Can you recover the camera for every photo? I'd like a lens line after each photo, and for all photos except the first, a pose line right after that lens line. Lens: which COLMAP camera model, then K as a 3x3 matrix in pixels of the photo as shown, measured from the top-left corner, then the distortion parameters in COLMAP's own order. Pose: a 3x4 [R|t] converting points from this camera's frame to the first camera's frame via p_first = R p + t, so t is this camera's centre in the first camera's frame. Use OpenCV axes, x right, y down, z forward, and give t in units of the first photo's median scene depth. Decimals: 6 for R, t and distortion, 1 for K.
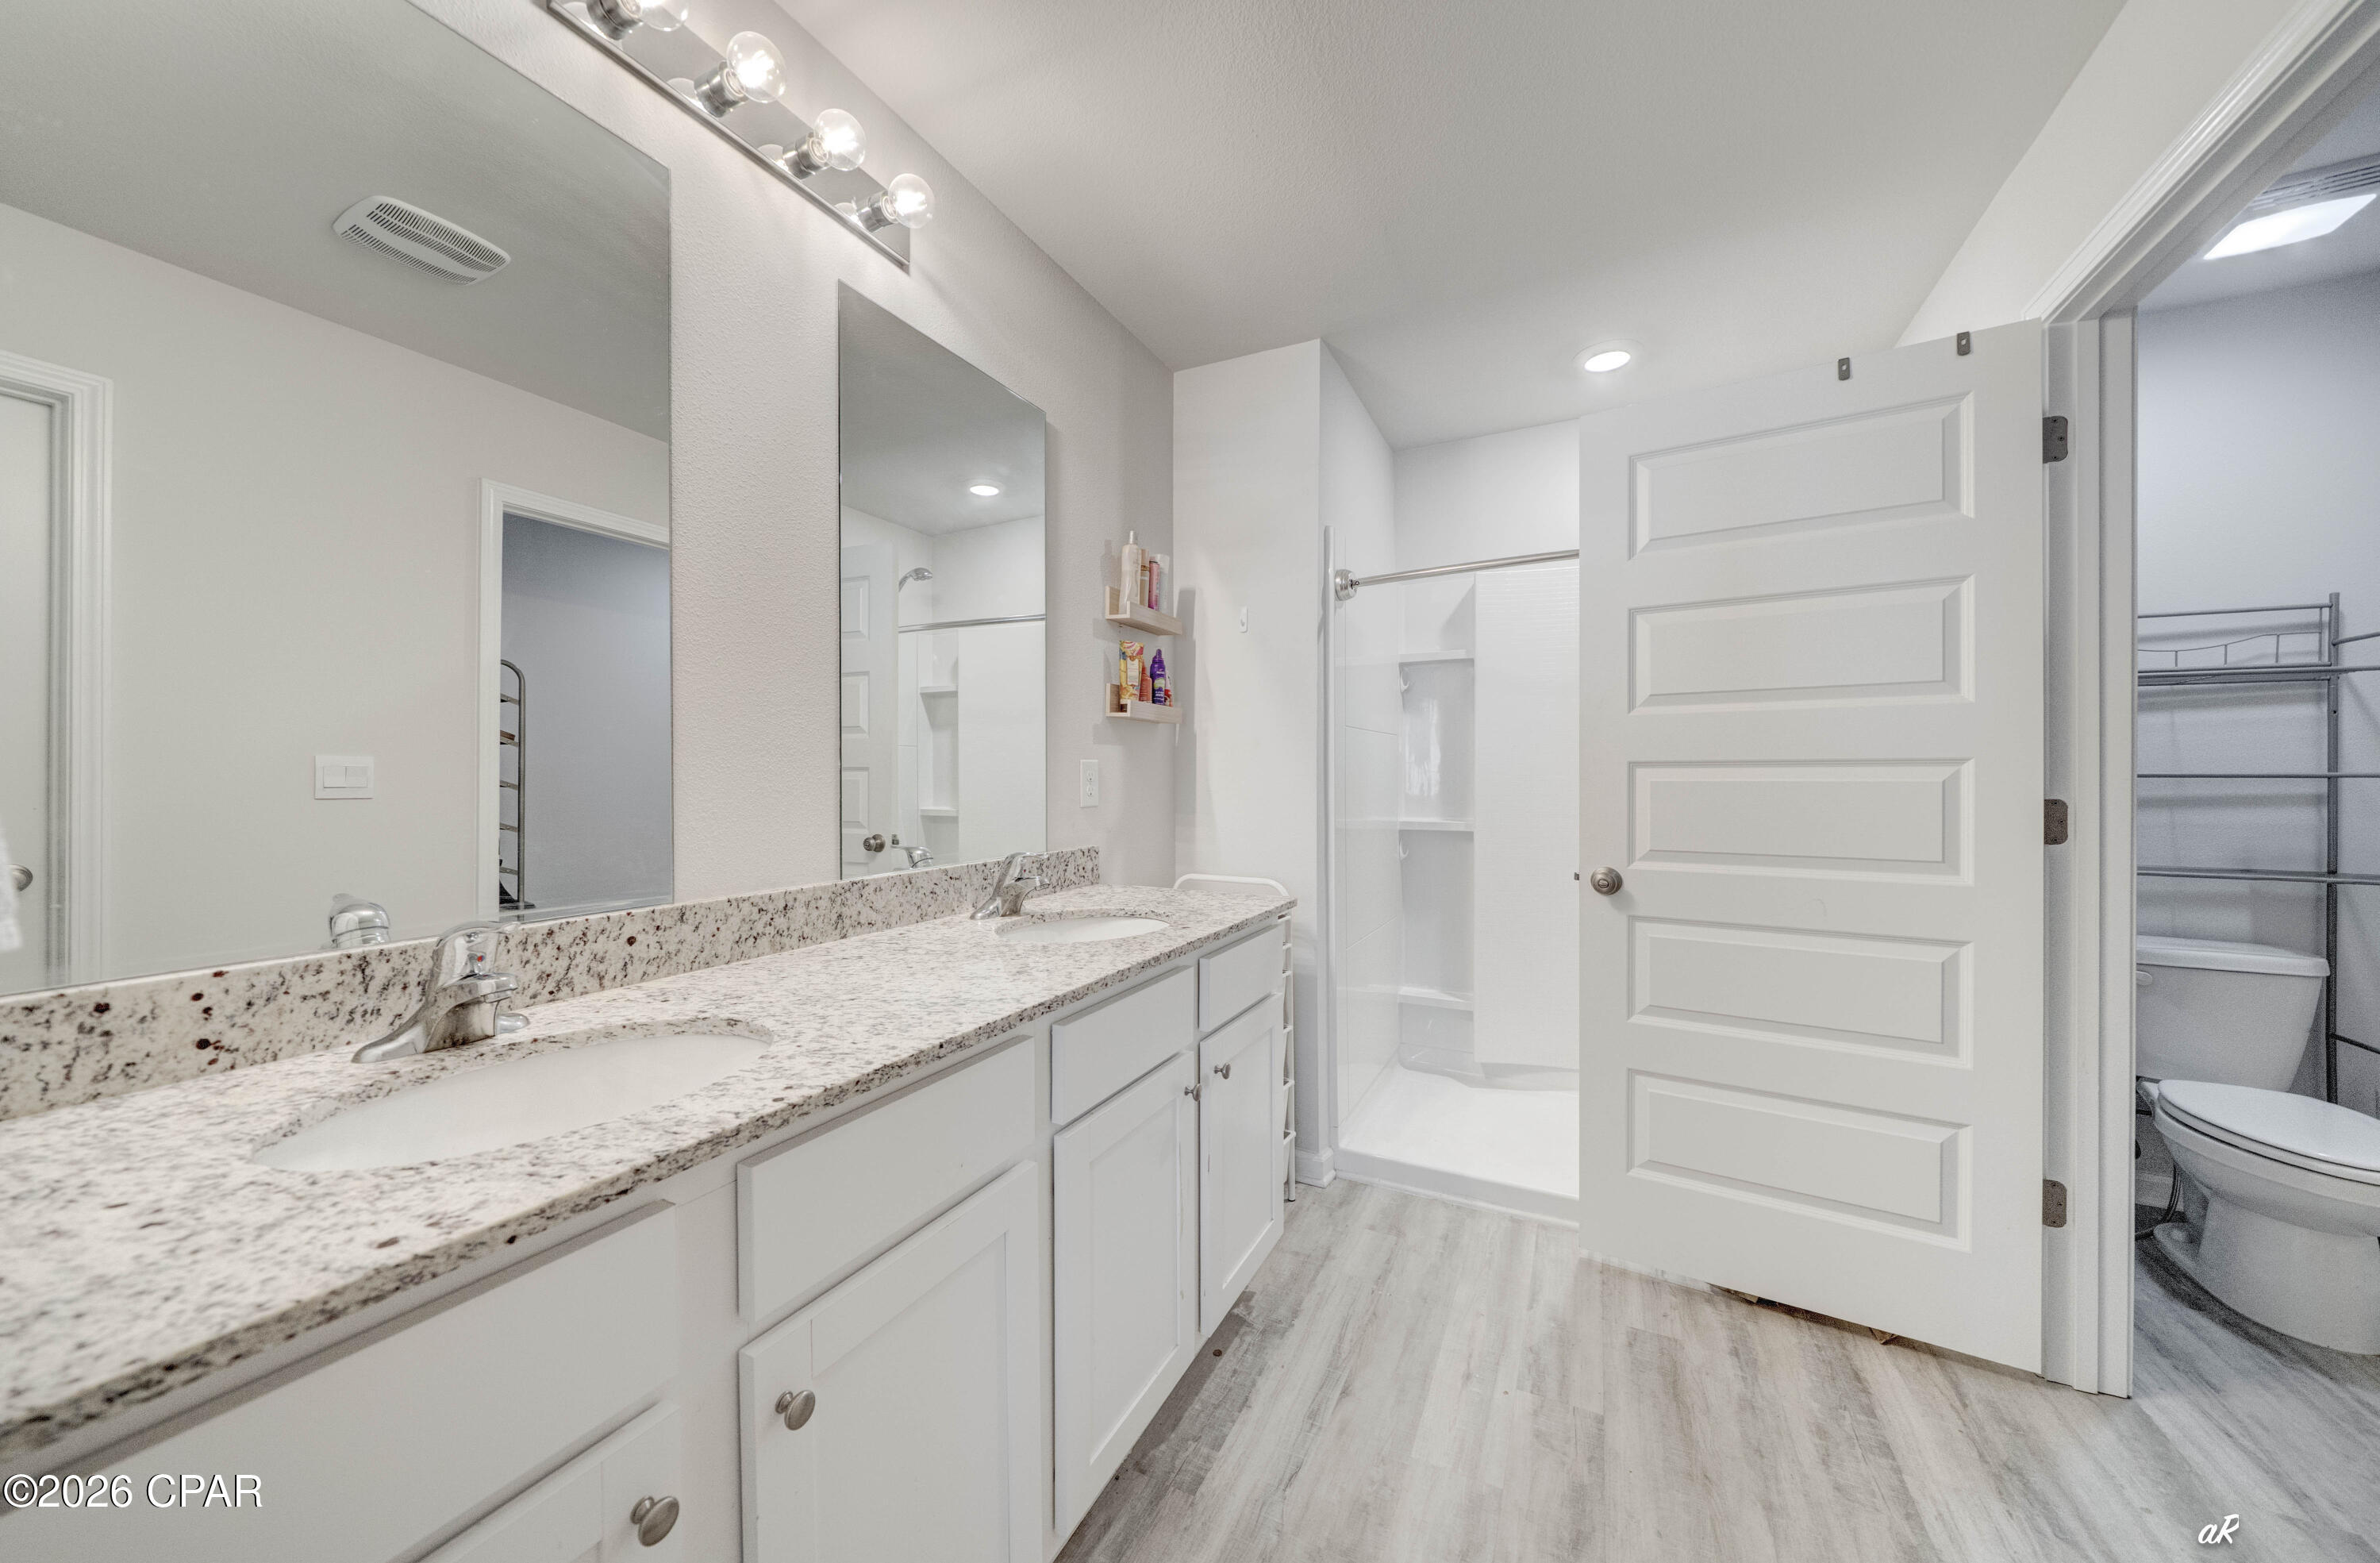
lens RADIAL K [[854.1, 0, 1177.7], [0, 854.1, 780.3], [0, 0, 1]] dist [-0.011148, 0.000474]
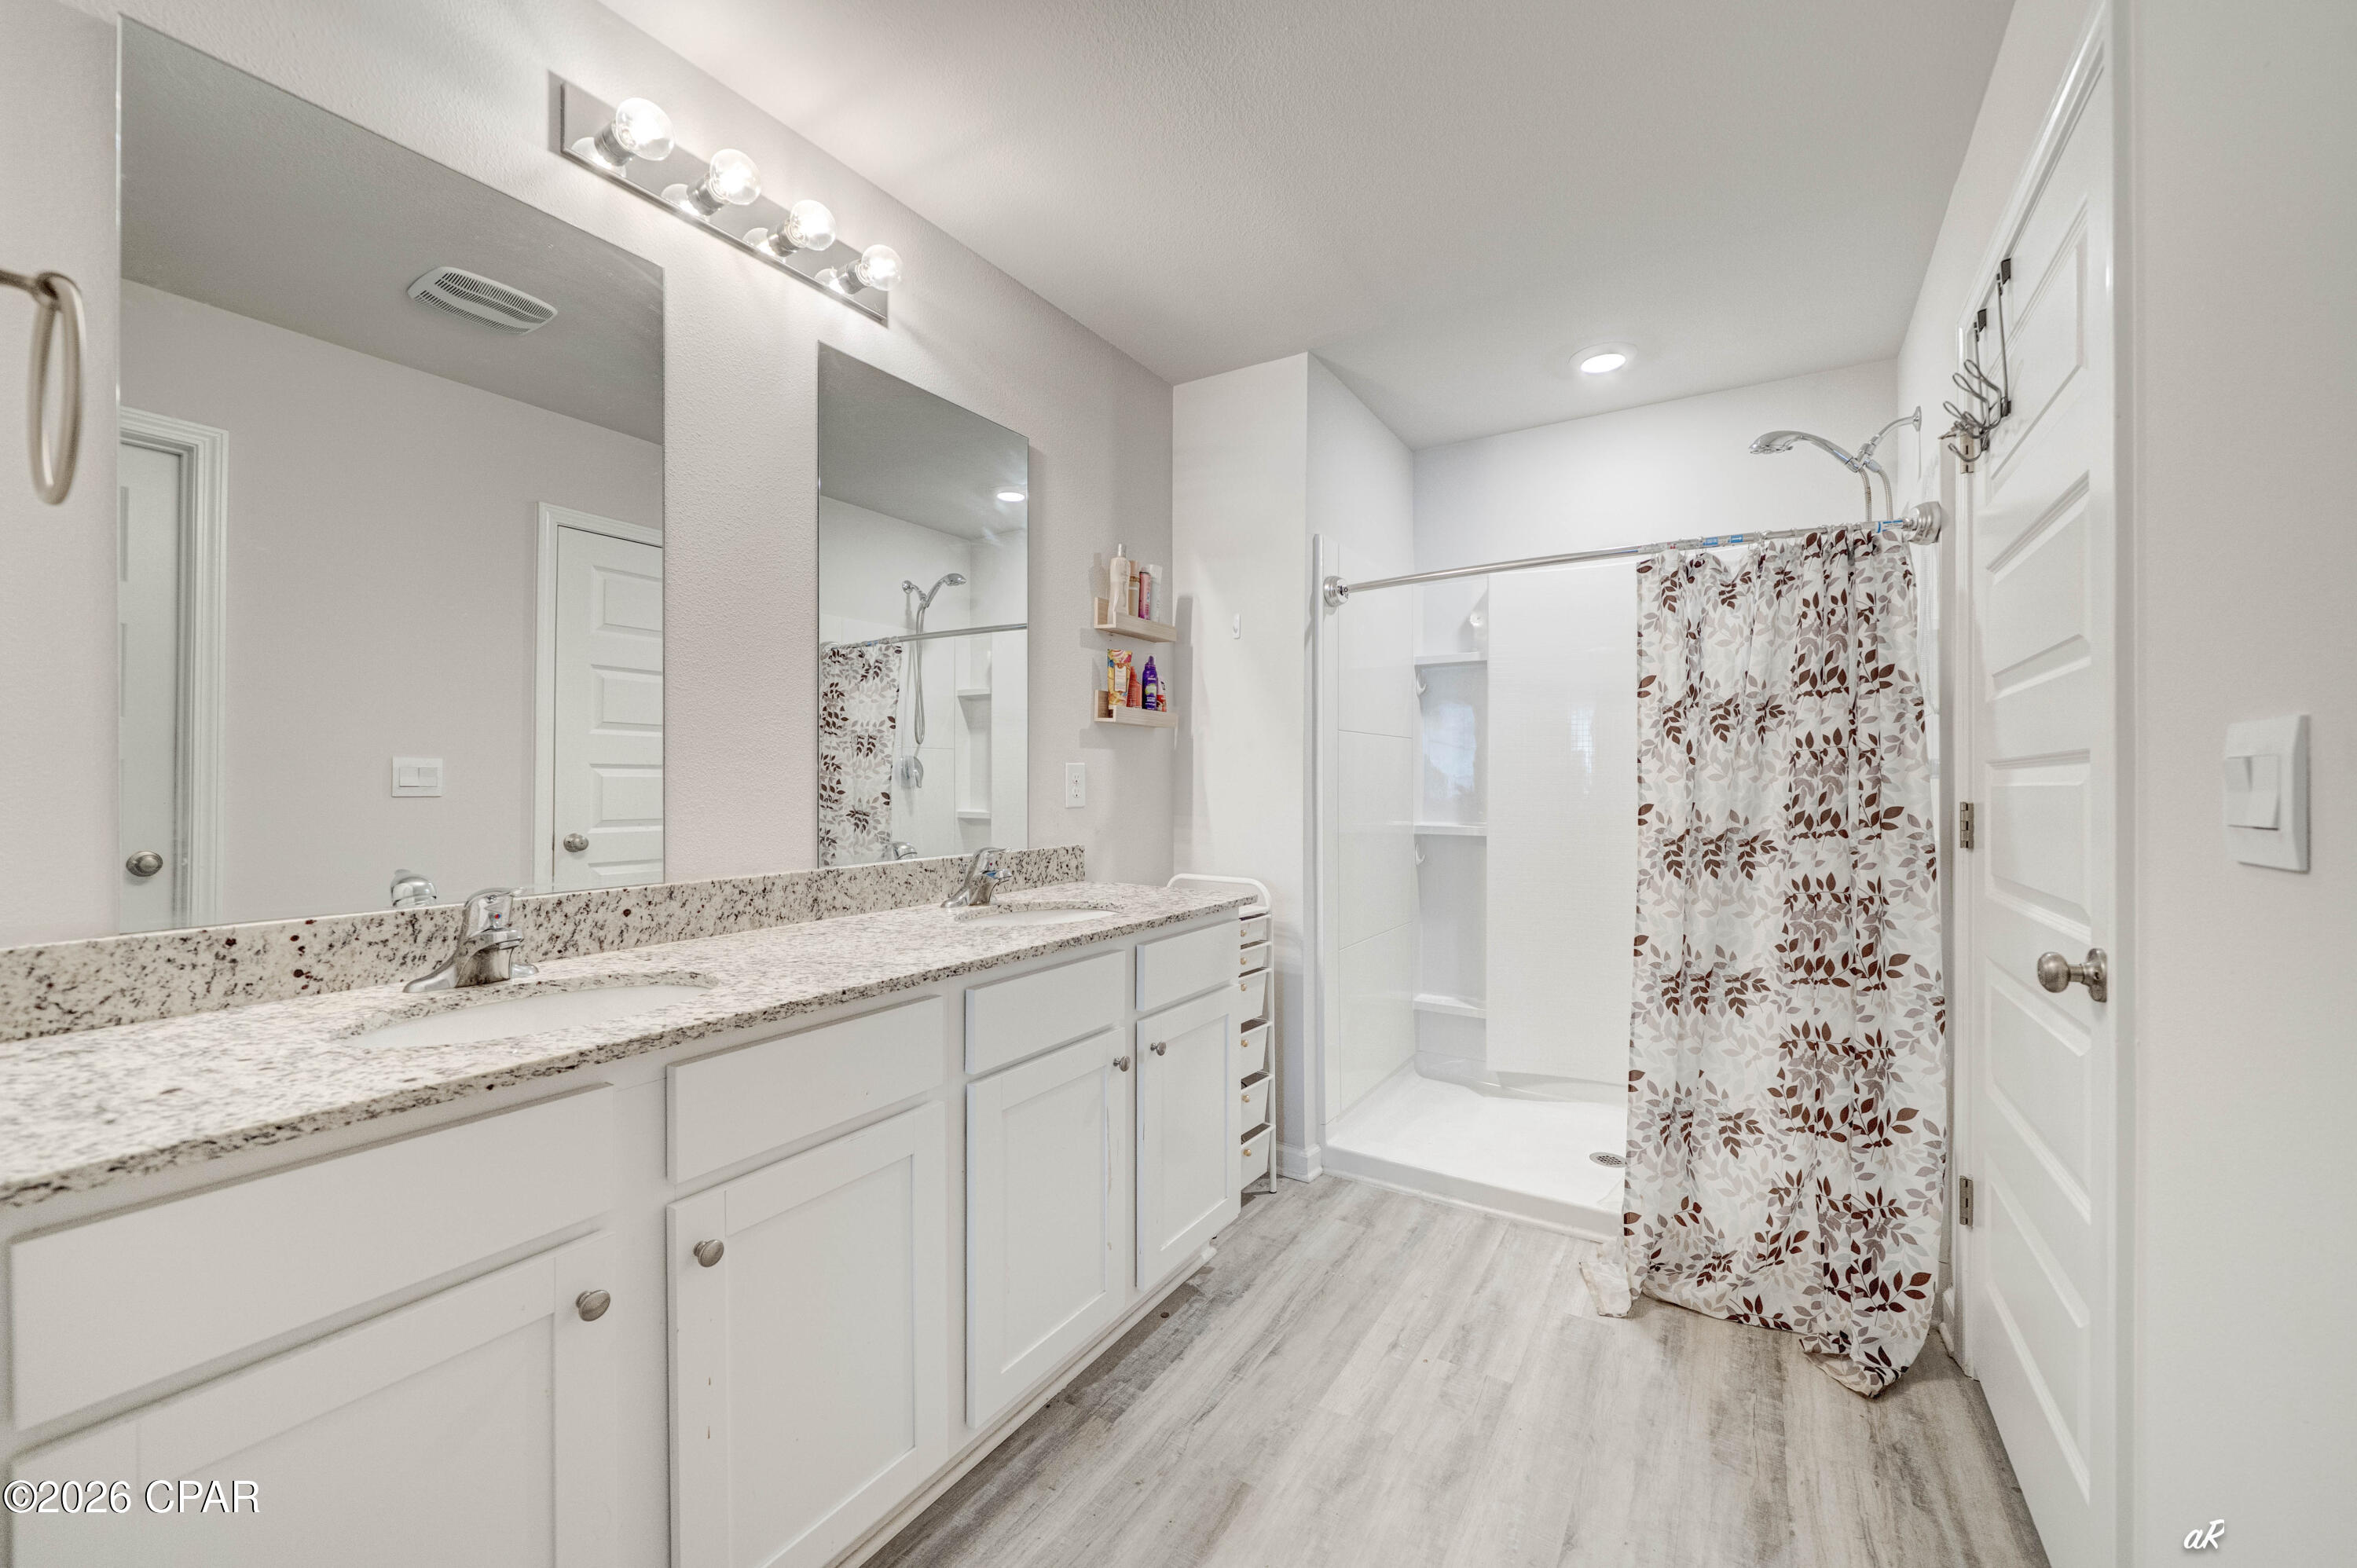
lens RADIAL K [[910.0, 0, 1188.5], [0, 910.0, 780.9], [0, 0, 1]] dist [-0.009454, -0.000448]
pose [[0.996876, 0.003690, -0.078893, 0.184574], [-0.003999, 0.999985, -0.003753, 0.002773], [0.078877, 0.004056, 0.996876, -0.160879]]
